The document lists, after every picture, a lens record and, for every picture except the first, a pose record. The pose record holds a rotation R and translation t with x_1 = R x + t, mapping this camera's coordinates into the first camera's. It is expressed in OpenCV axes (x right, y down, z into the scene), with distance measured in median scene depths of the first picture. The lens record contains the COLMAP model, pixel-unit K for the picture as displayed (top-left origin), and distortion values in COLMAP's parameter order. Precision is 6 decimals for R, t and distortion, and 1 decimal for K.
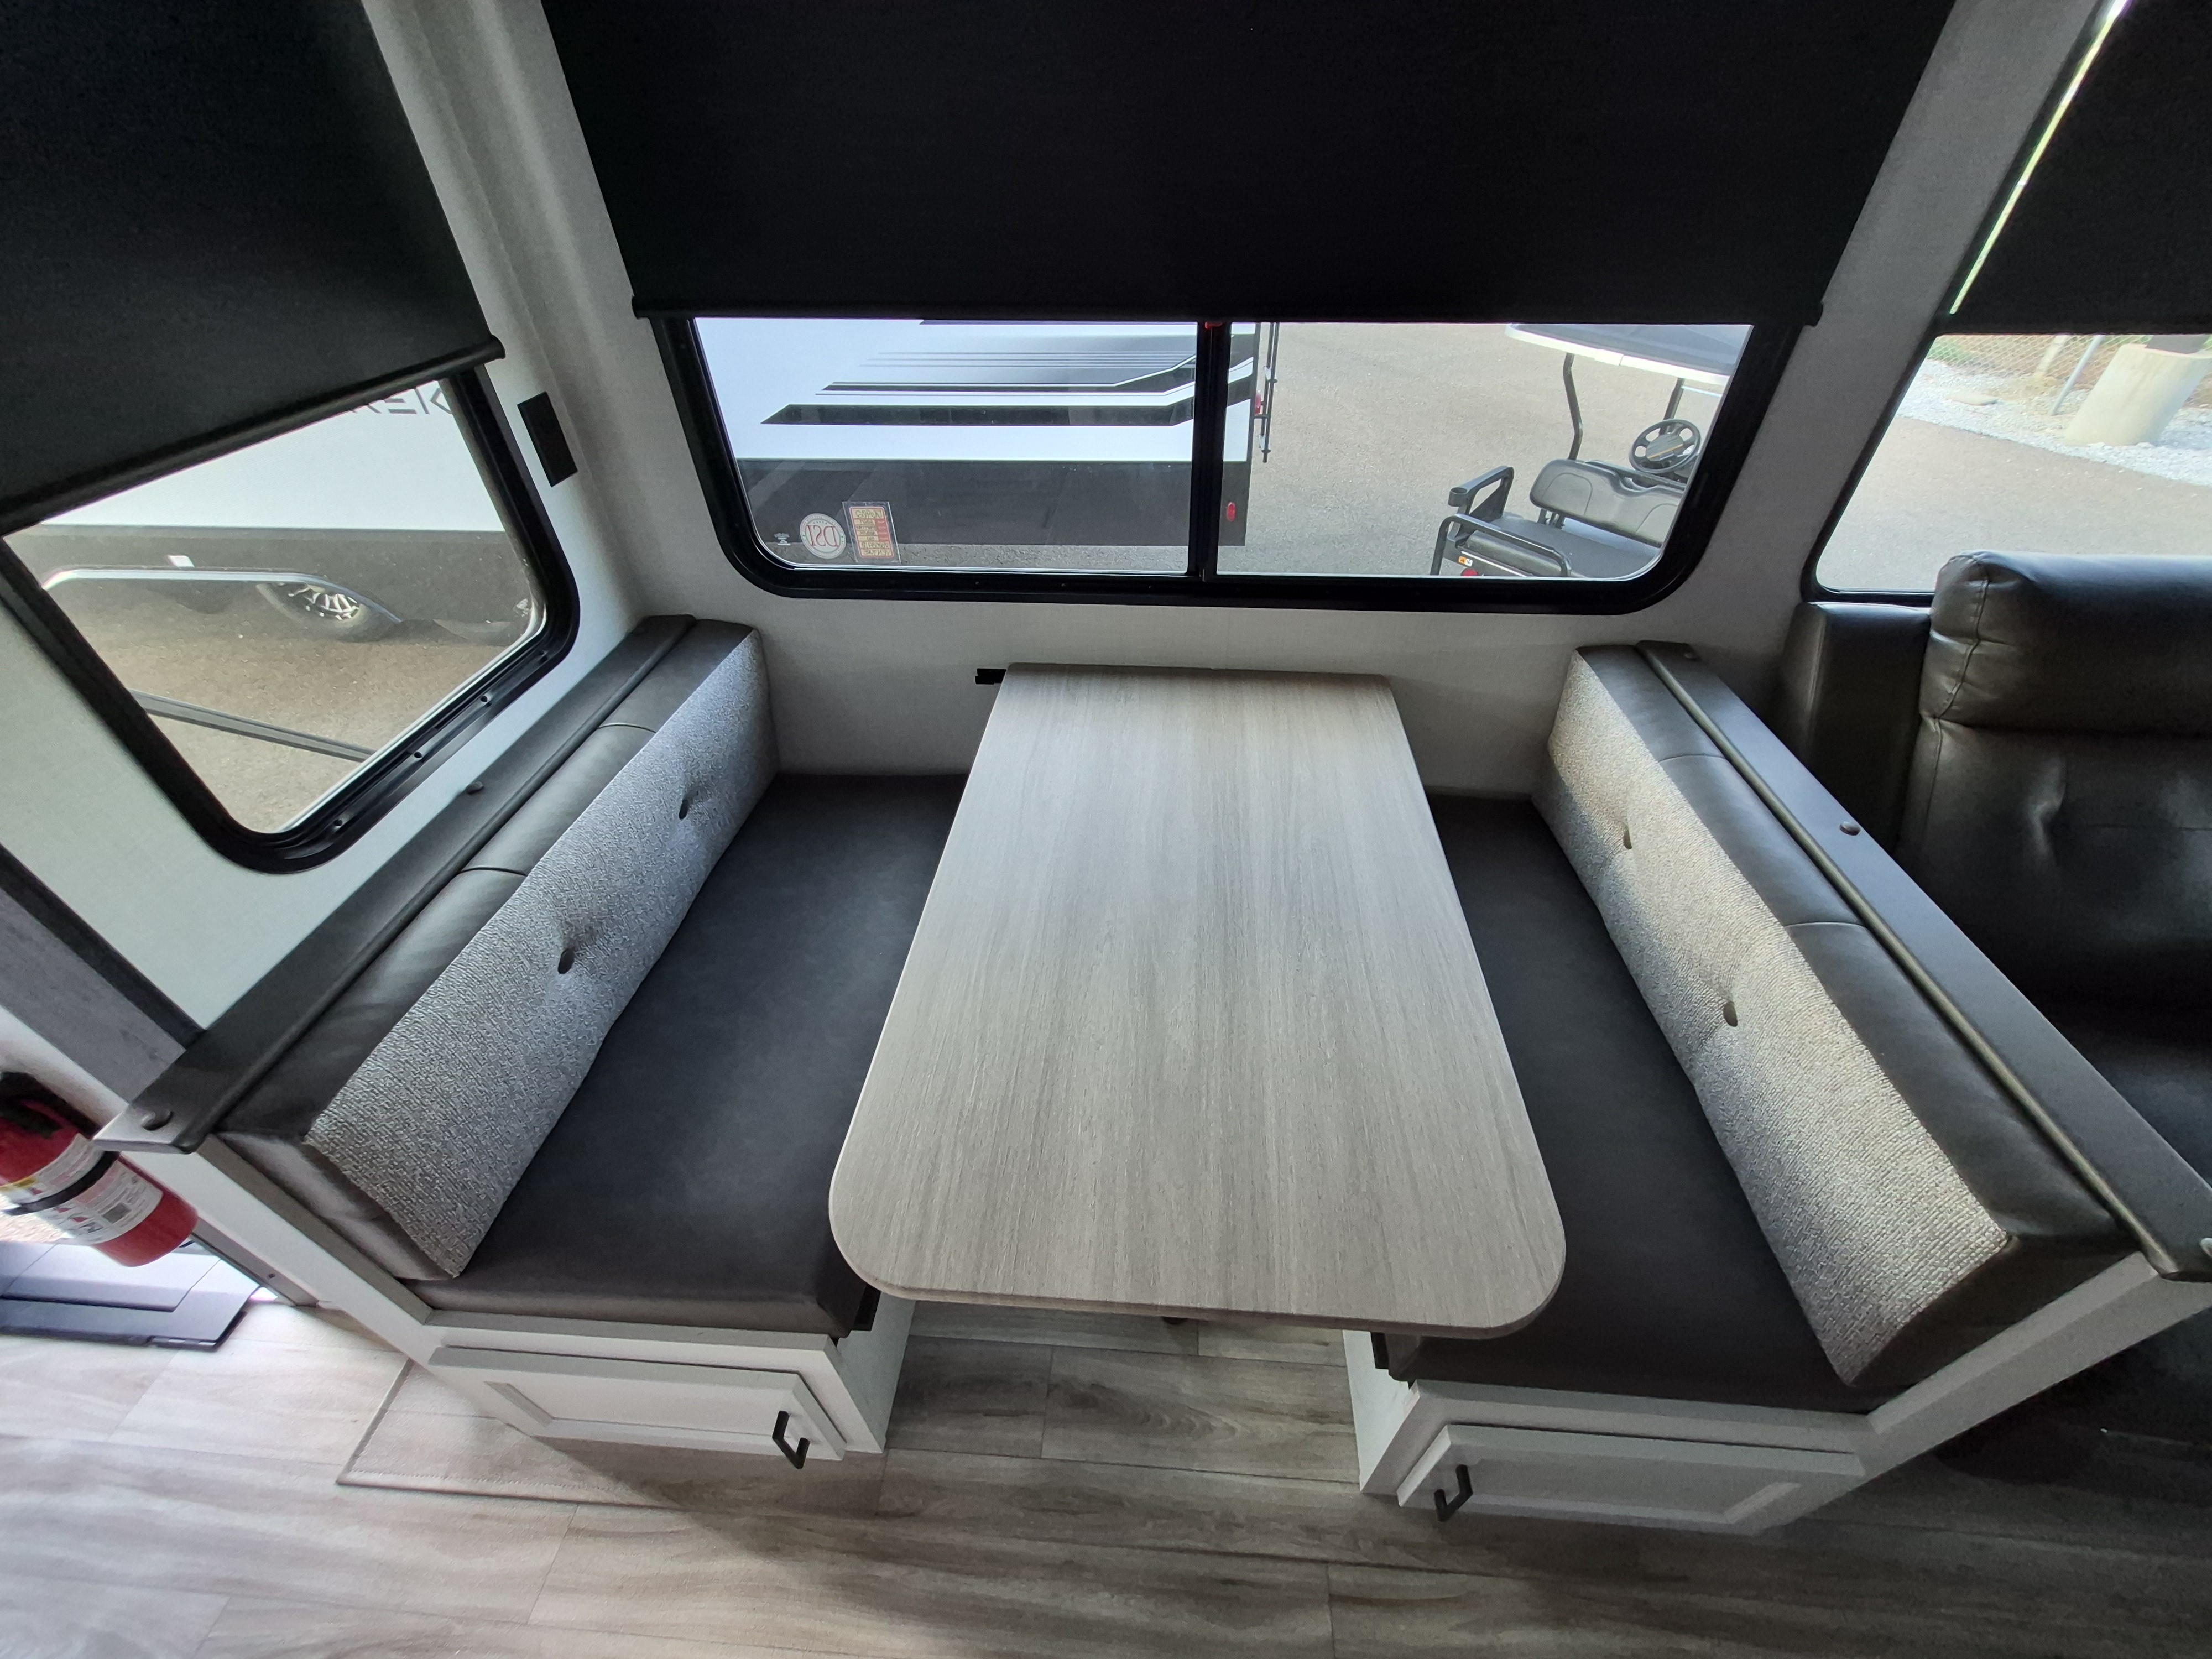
lens RADIAL K [[862.8, 0, 1118.5], [0, 862.8, 808.6], [0, 0, 1]] dist [0.002998, -0.001902]
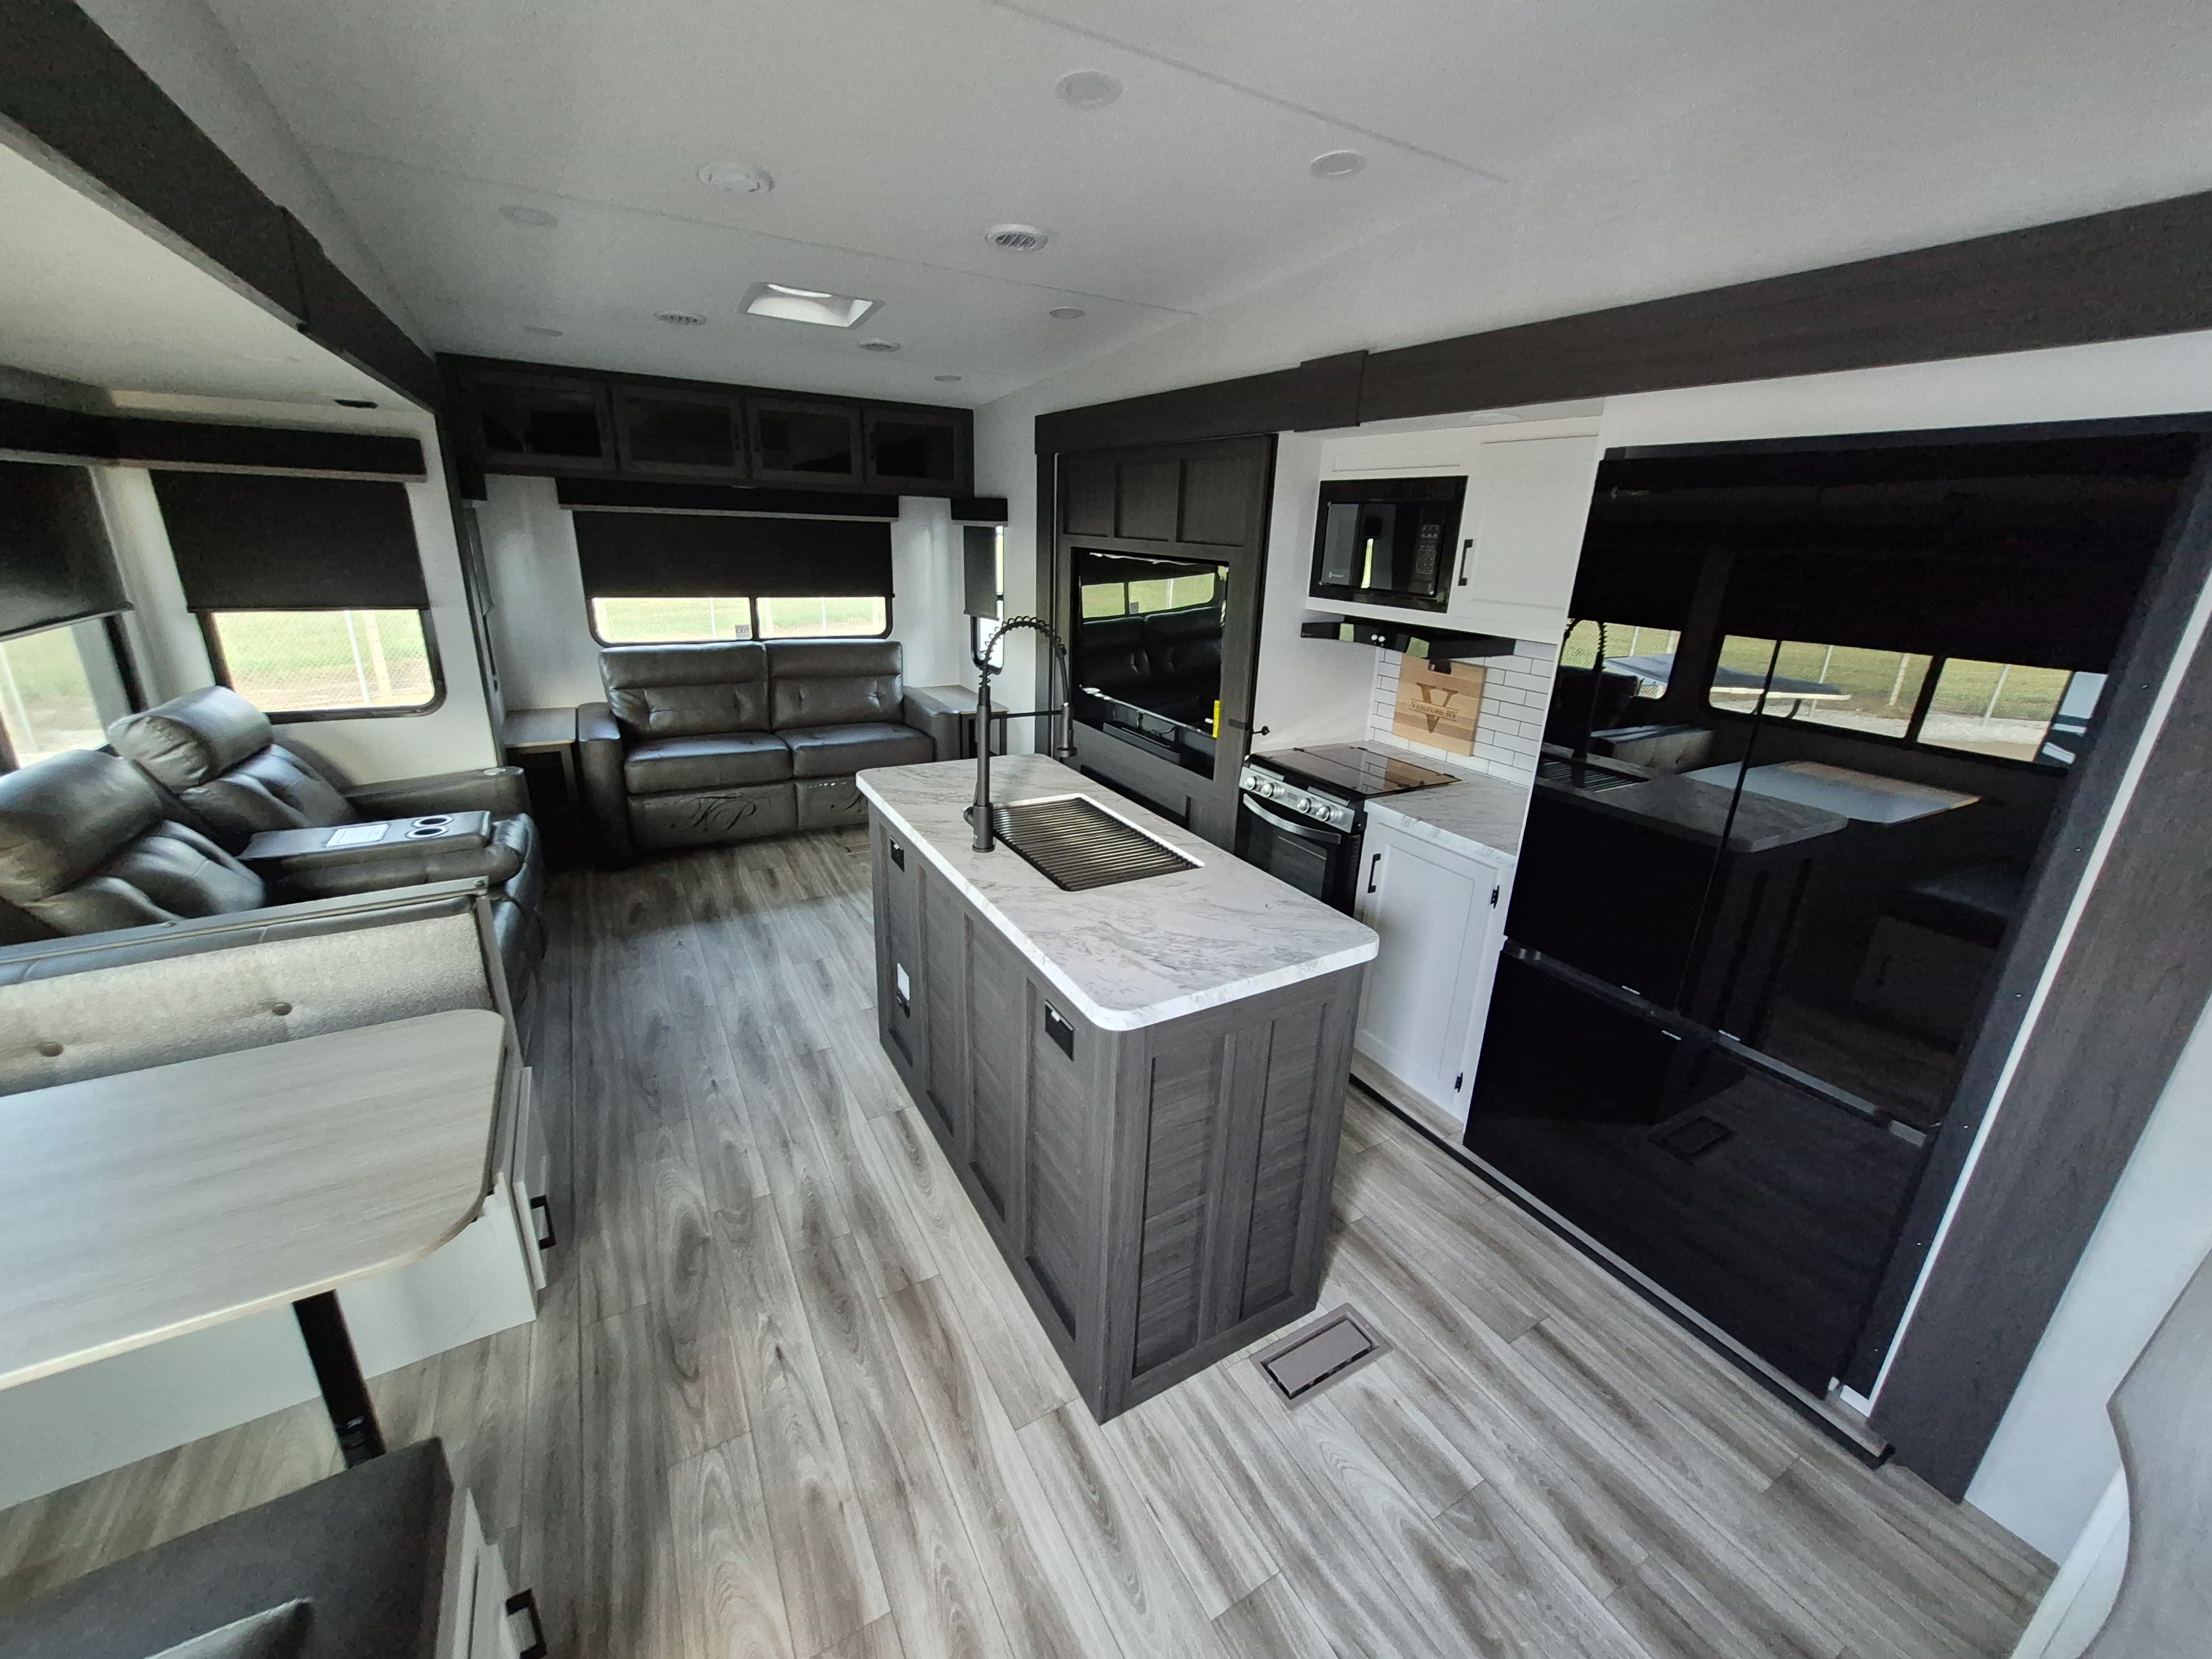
lens RADIAL K [[862.8, 0, 1123.4], [0, 862.8, 814.3], [0, 0, 1]] dist [0.002998, -0.001902]
pose [[-0.571041, -0.272442, 0.774395, -1.195654], [0.492927, 0.640543, 0.588836, -0.152717], [-0.656457, 0.717970, -0.231482, 0.038678]]
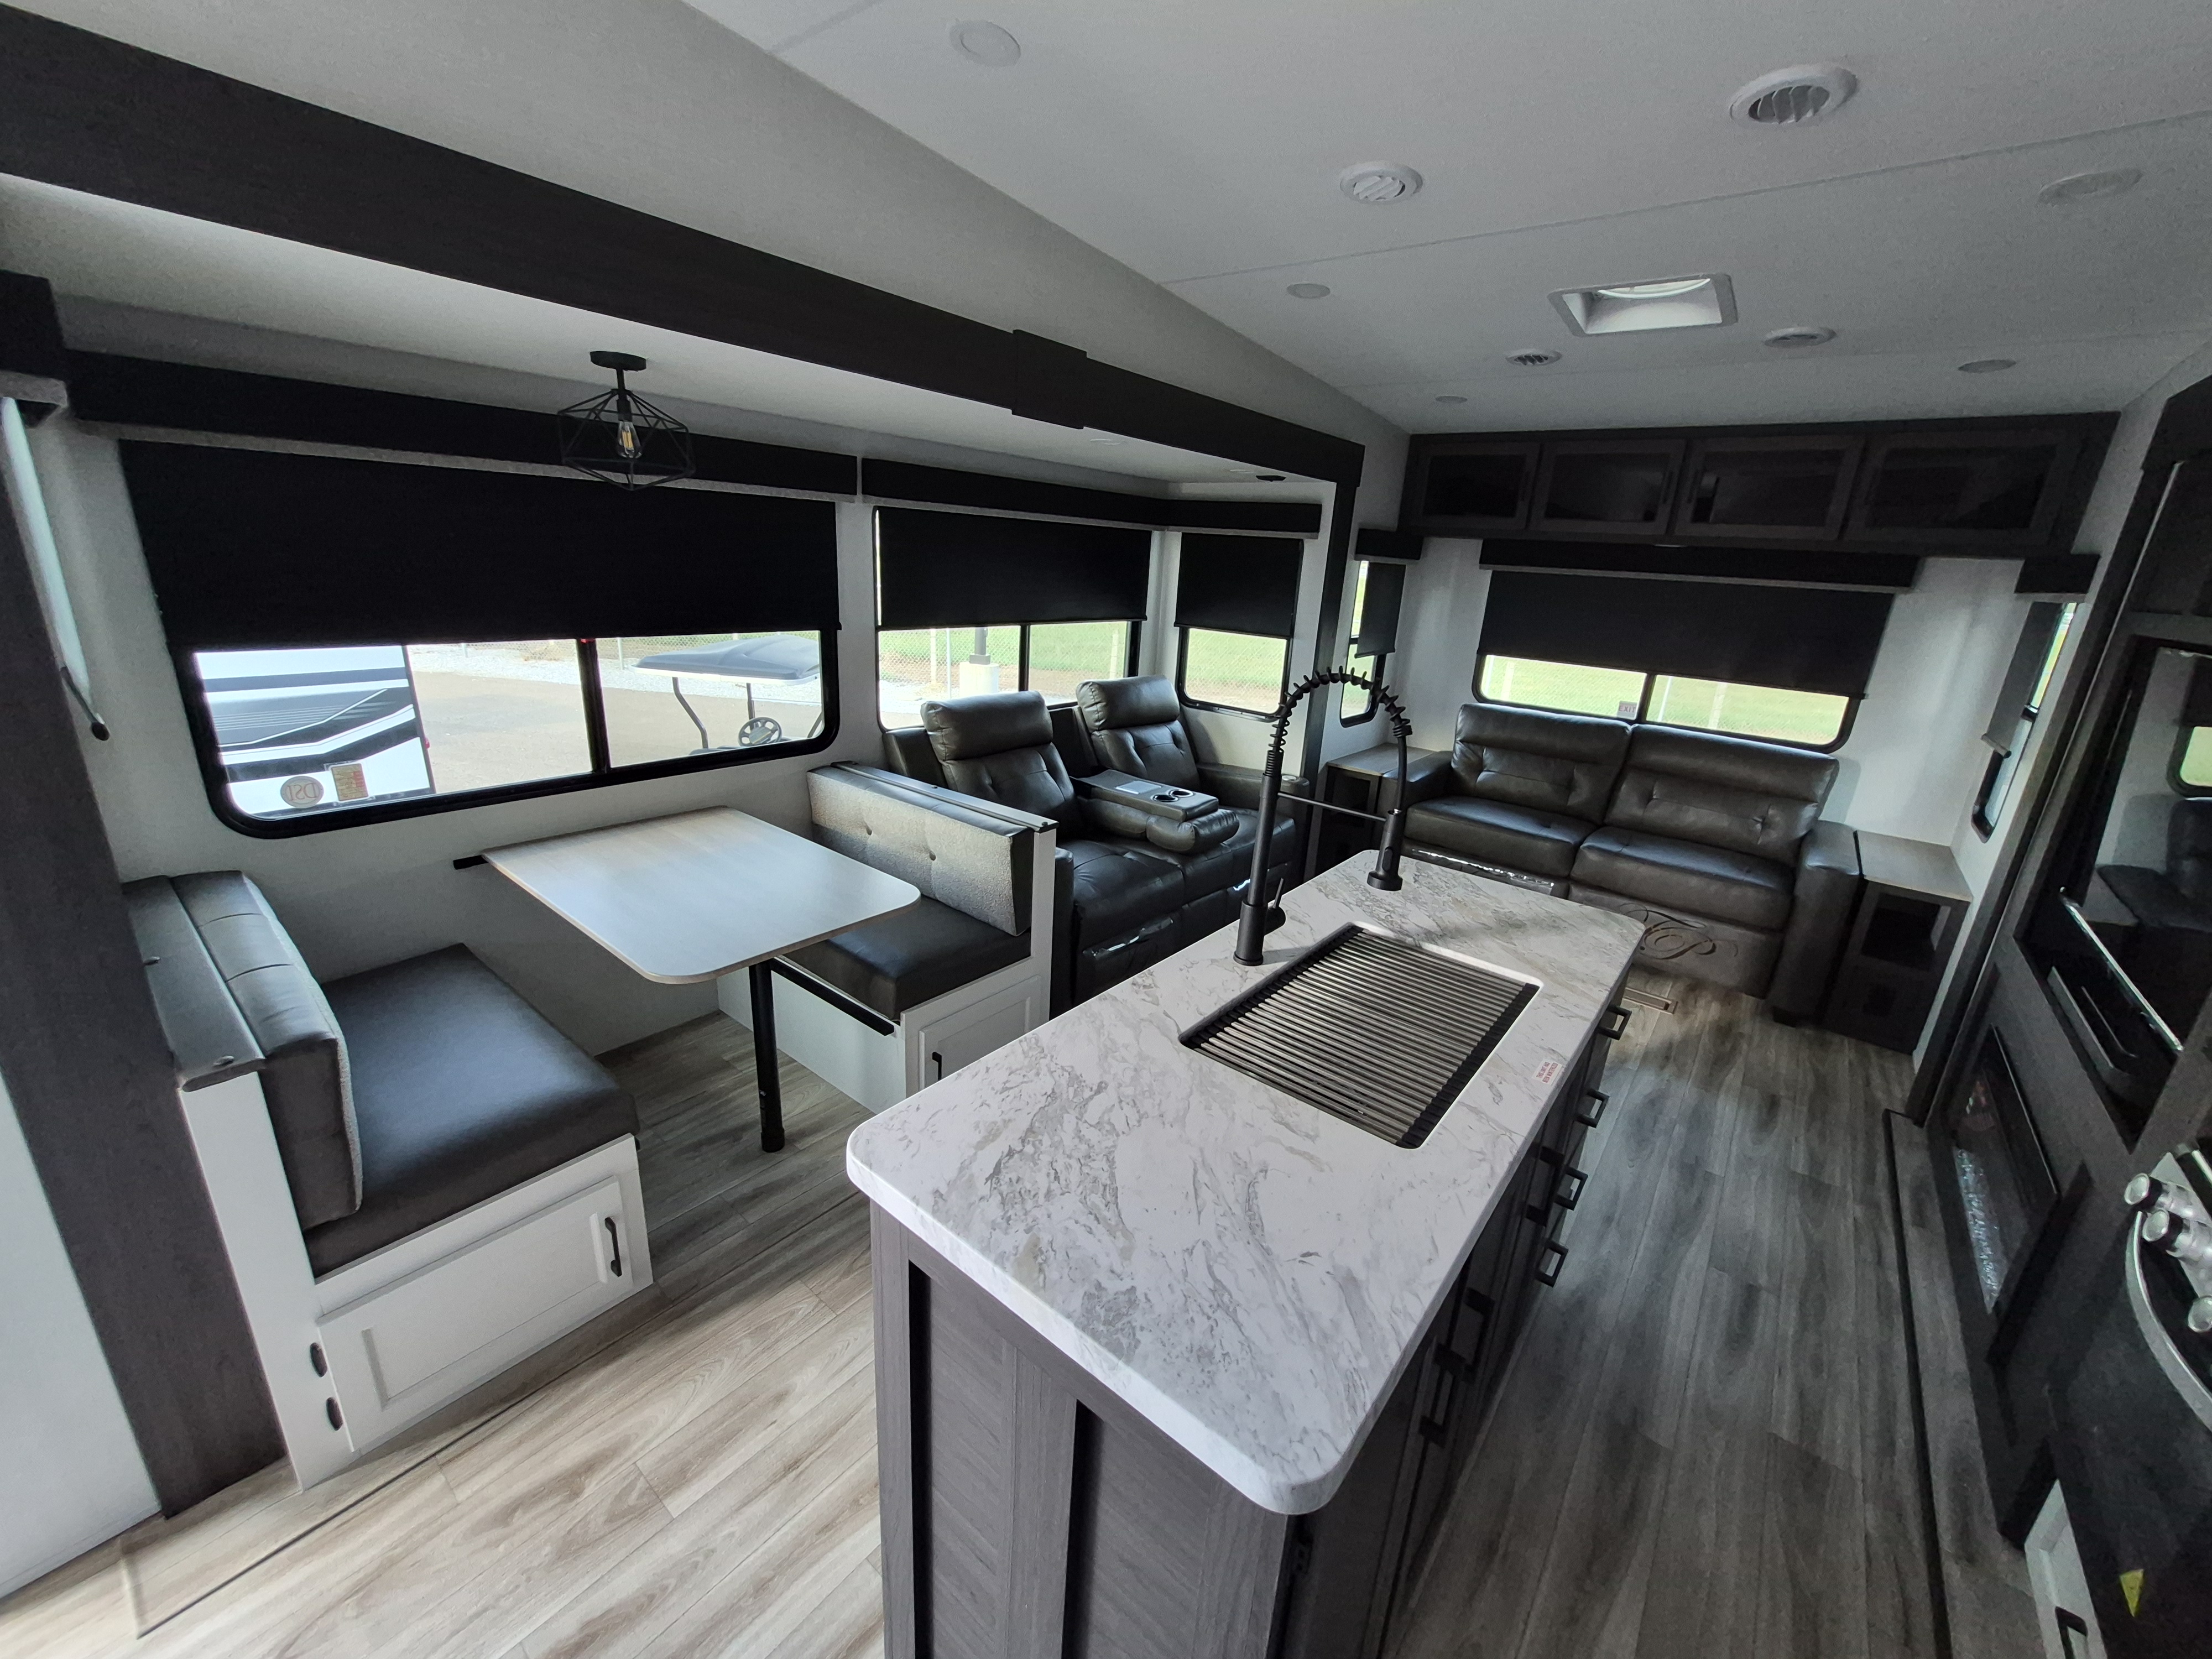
lens RADIAL K [[862.8, 0, 1122.8], [0, 862.8, 813.4], [0, 0, 1]] dist [0.002998, -0.001902]
pose [[0.560244, -0.200587, 0.803674, -0.858100], [0.472472, 0.874309, -0.111145, 0.578065], [-0.680365, 0.441982, 0.584598, -0.798831]]
